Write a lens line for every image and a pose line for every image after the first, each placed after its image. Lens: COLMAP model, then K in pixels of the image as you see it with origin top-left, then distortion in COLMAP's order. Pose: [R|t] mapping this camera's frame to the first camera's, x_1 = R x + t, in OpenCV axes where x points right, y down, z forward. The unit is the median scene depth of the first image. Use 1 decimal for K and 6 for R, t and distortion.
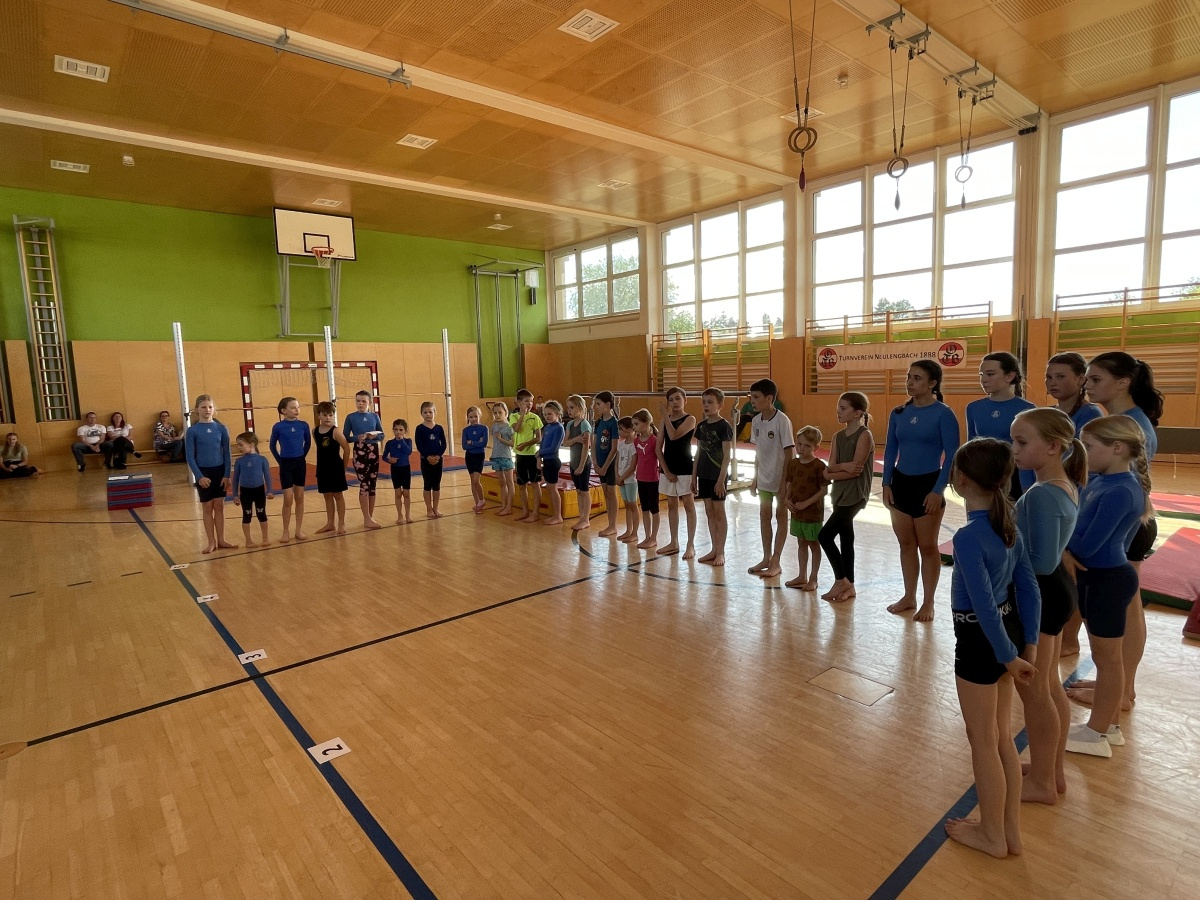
lens RADIAL K [[646.8, 0, 600.4], [0, 646.8, 448.2], [0, 0, 1]] dist [0.001323, -0.001600]
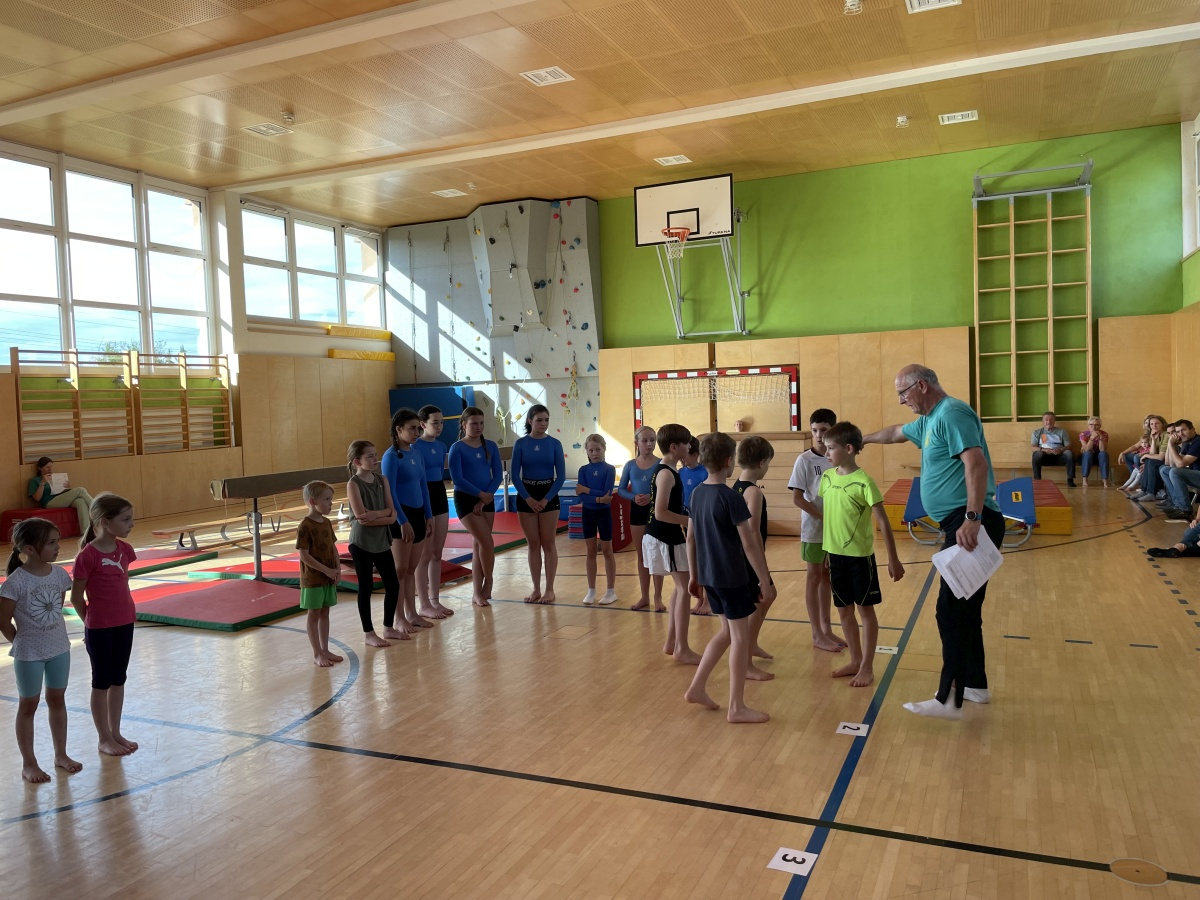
lens RADIAL K [[910.3, 0, 608.0], [0, 910.3, 438.9], [0, 0, 1]] dist [0.093054, -0.130044]
pose [[-0.428819, 0.010674, 0.903327, -0.344741], [0.150890, 0.986730, 0.059969, -0.036493], [-0.890700, 0.162019, -0.424739, 0.406303]]
